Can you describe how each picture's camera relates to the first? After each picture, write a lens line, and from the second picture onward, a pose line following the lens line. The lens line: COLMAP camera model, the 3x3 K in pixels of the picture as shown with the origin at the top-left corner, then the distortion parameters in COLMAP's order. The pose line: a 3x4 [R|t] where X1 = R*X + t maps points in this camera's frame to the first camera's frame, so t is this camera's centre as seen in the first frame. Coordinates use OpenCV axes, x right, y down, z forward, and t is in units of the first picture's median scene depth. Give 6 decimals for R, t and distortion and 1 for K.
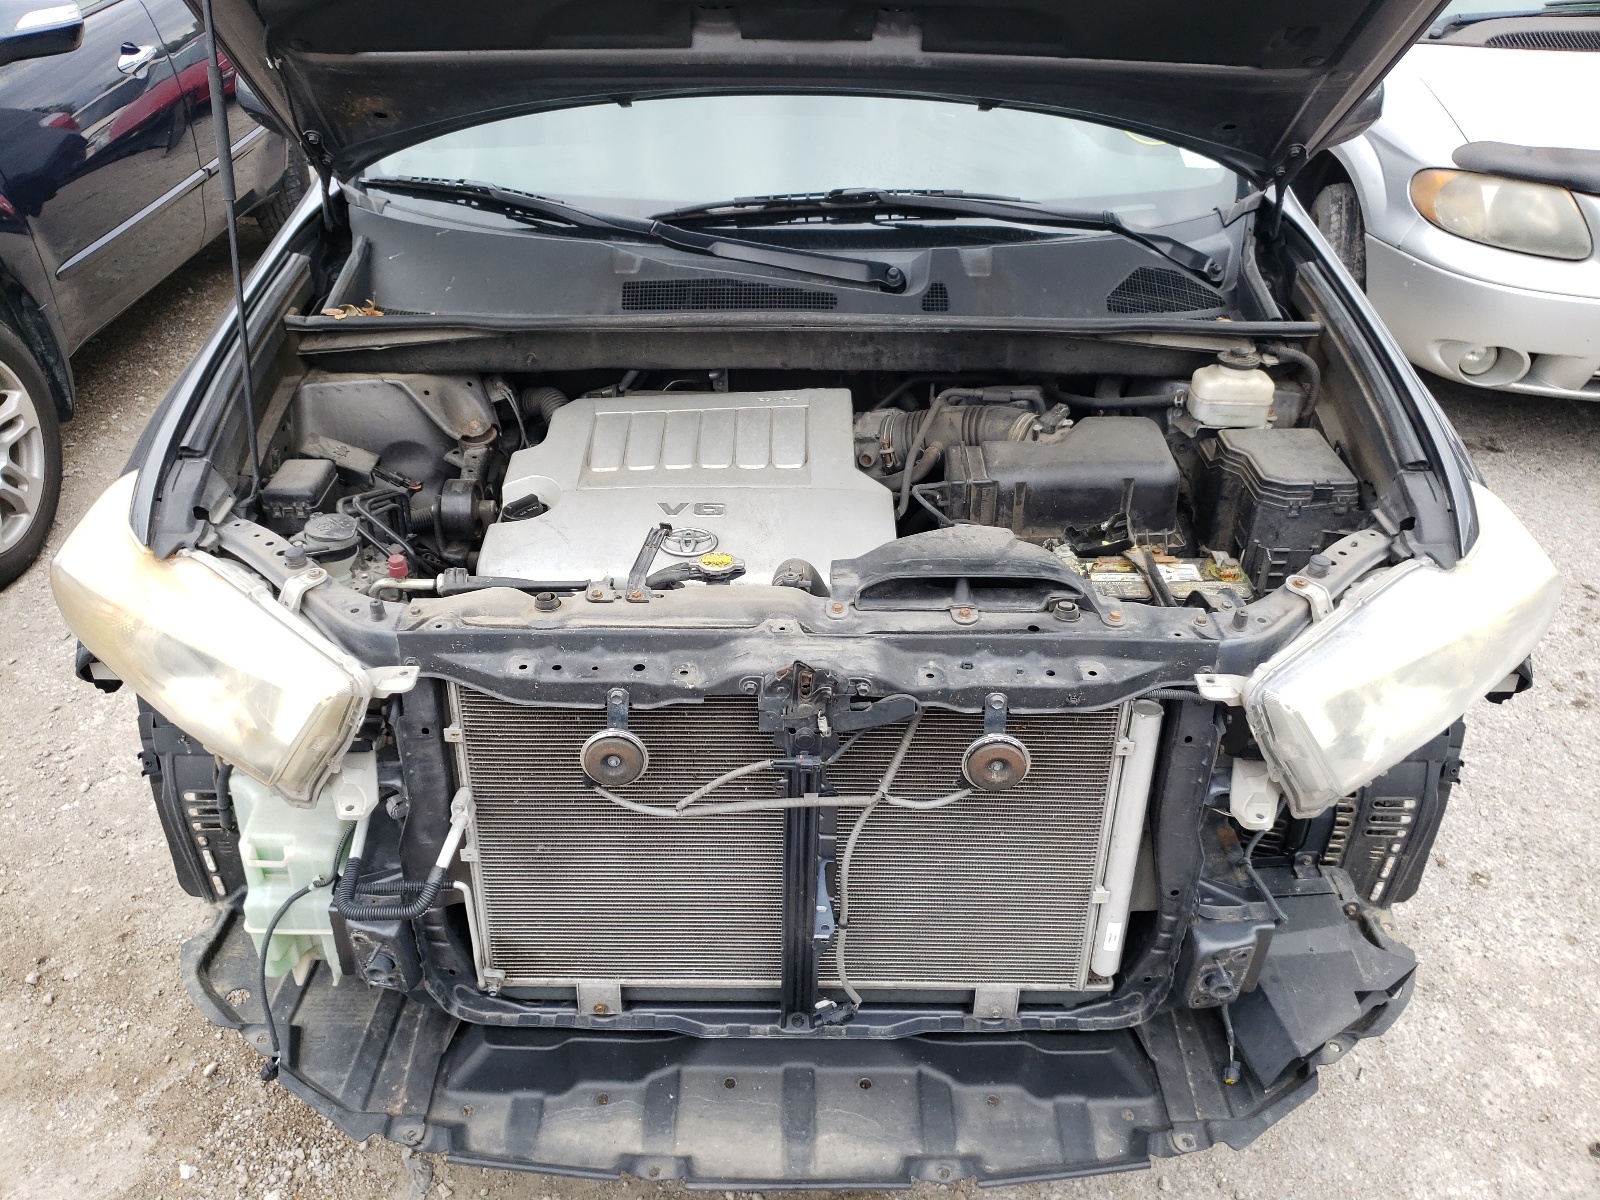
lens RADIAL K [[1213.4, 0, 798.4], [0, 1213.4, 604.8], [0, 0, 1]] dist [-0.003325, -0.005462]
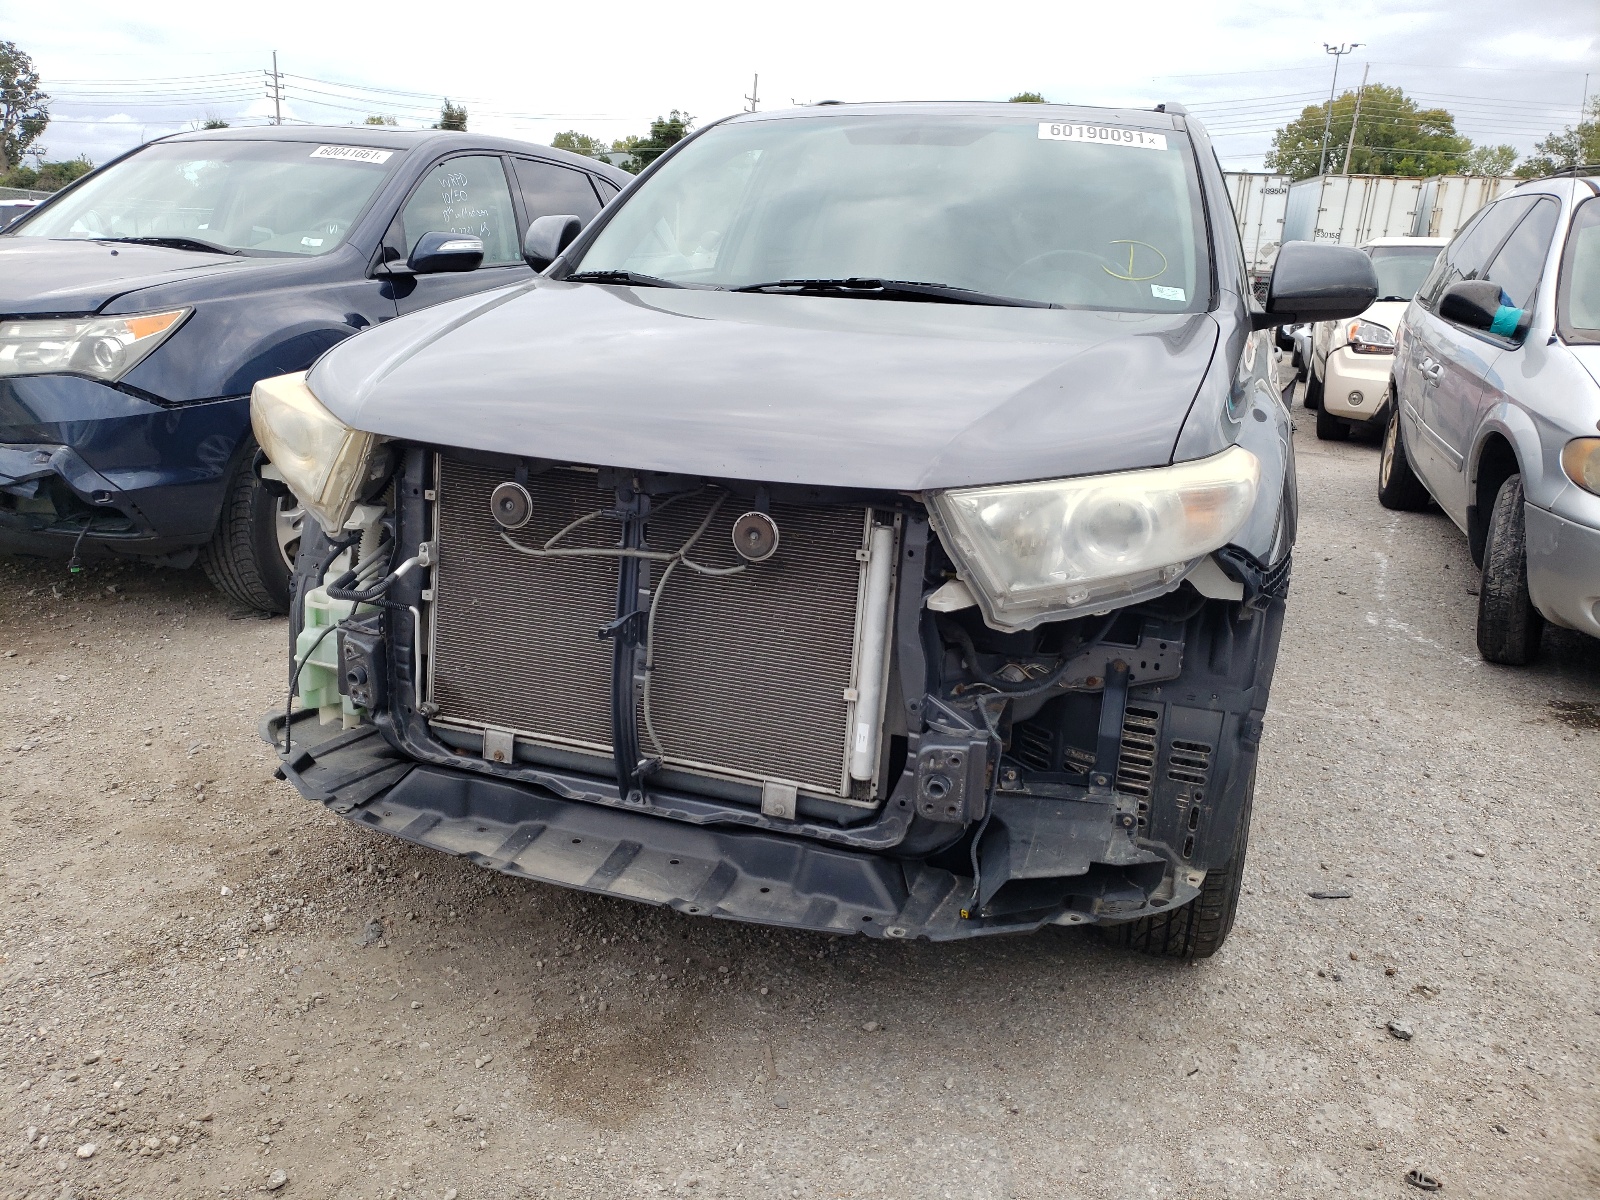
lens RADIAL K [[1188.4, 0, 796.8], [0, 1188.4, 586.3], [0, 0, 1]] dist [-0.016354, -0.001306]
pose [[0.947120, 0.126774, -0.294773, 0.500676], [-0.208253, 0.941741, -0.264110, 0.433148], [0.244117, 0.311532, 0.918343, -0.159299]]
